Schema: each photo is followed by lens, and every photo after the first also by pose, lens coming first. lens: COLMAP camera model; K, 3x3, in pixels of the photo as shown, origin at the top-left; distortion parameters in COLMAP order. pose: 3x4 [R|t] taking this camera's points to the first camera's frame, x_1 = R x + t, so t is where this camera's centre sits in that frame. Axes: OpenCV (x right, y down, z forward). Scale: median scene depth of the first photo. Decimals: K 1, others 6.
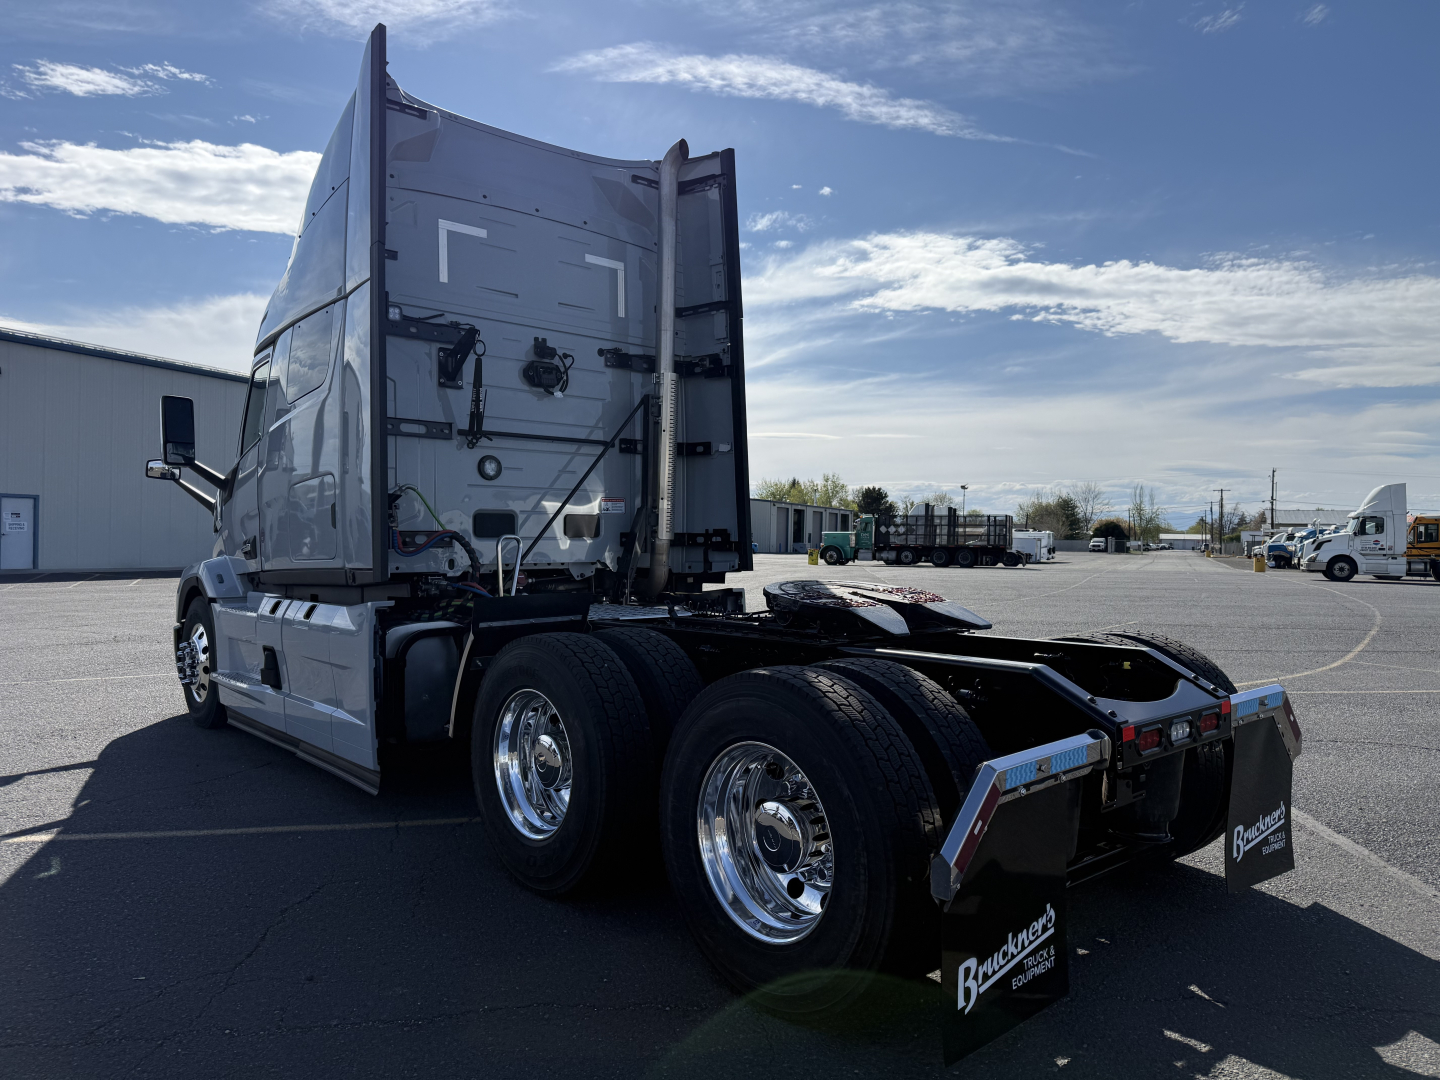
lens RADIAL K [[979.0, 0, 719.3], [0, 979.0, 561.1], [0, 0, 1]] dist [-0.004869, -0.006605]
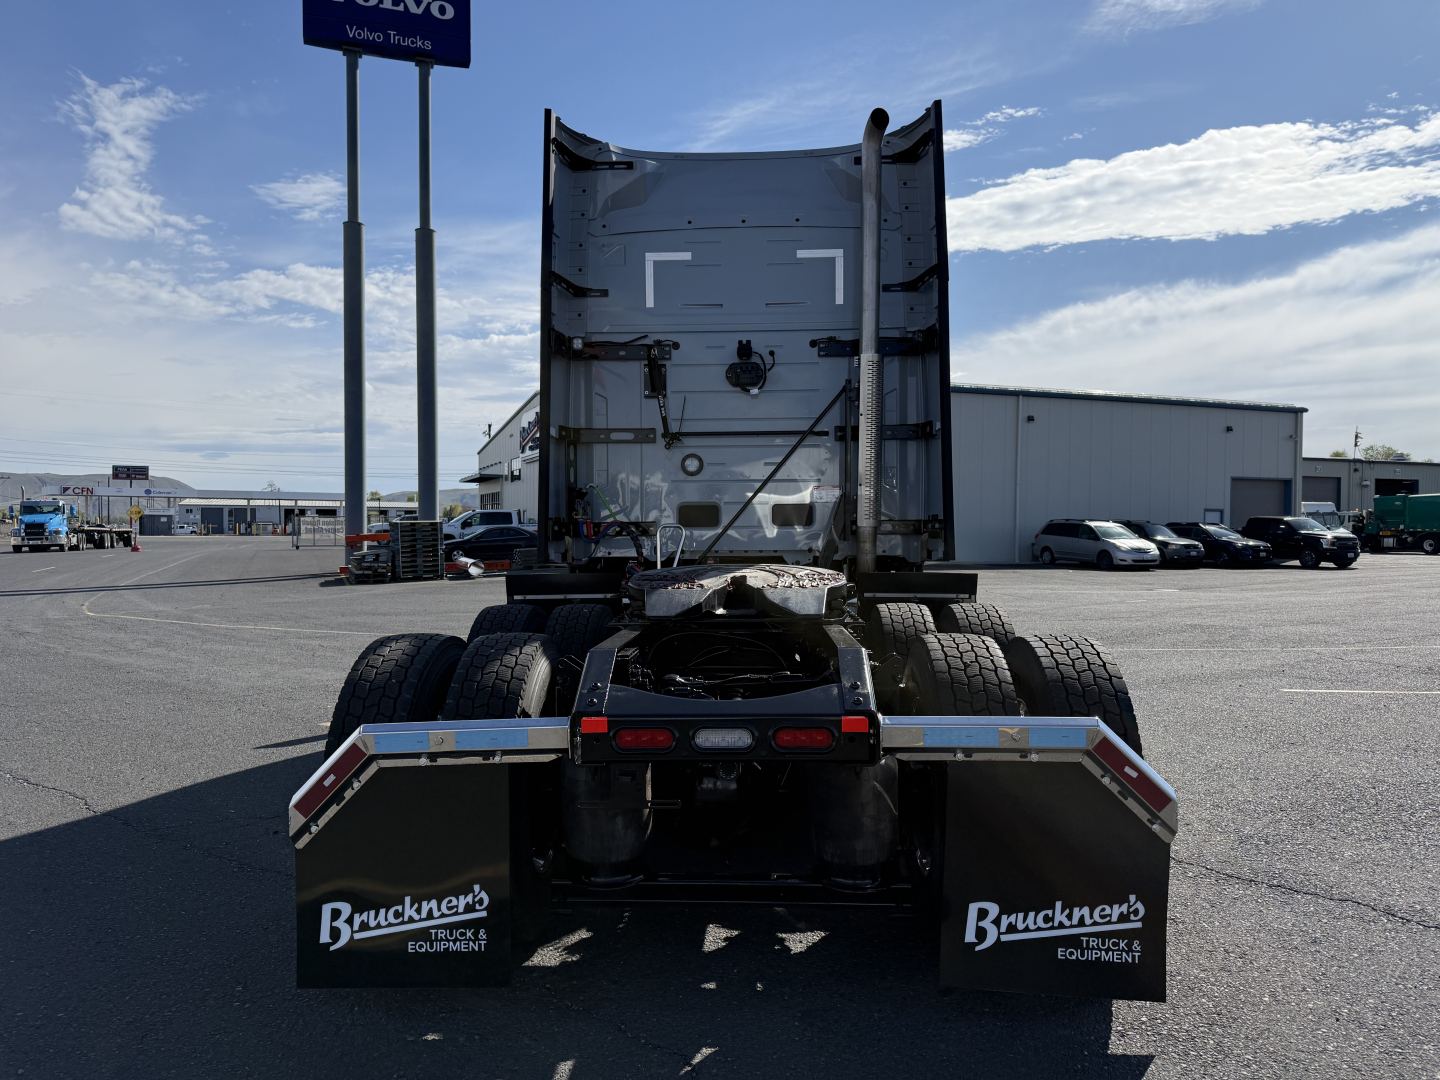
lens RADIAL K [[994.5, 0, 727.7], [0, 994.5, 544.9], [0, 0, 1]] dist [0.005863, -0.004721]
pose [[0.727560, -0.007785, -0.685999, 0.570240], [-0.000133, 0.999934, -0.011489, 0.008657], [0.686044, 0.008450, 0.727511, 0.206188]]
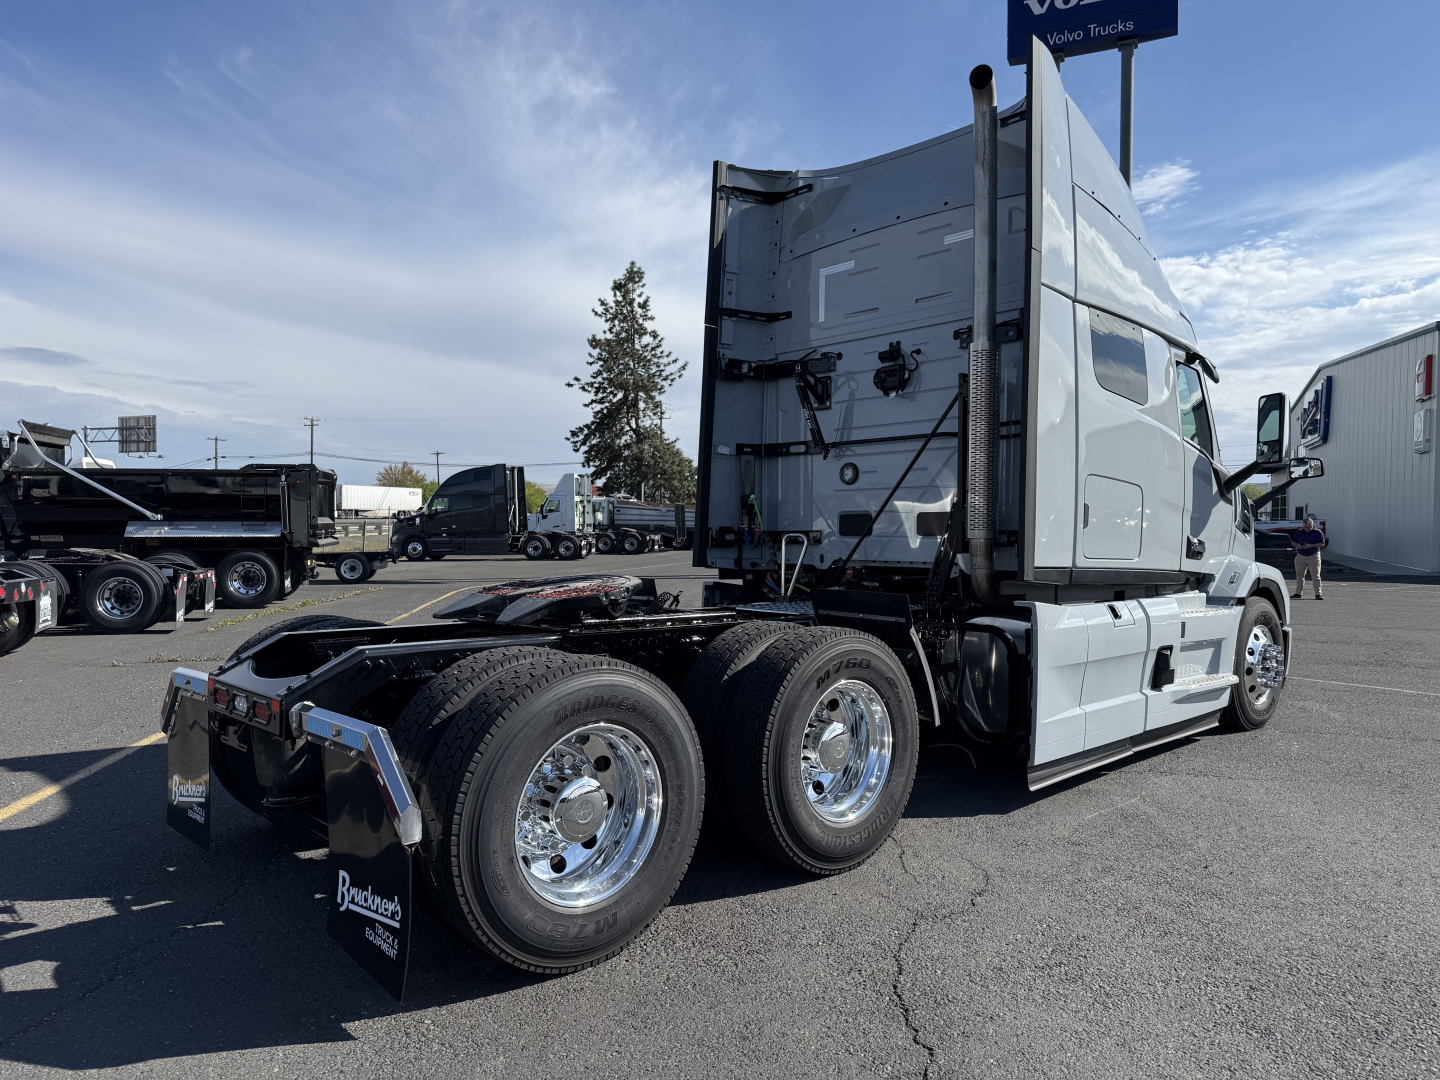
lens RADIAL K [[994.5, 0, 727.7], [0, 994.5, 544.9], [0, 0, 1]] dist [0.005863, -0.004721]
pose [[0.049474, 0.002997, -0.998771, 0.891949], [-0.019954, 0.999799, 0.002012, -0.013515], [0.998576, 0.019829, 0.049523, 0.807691]]
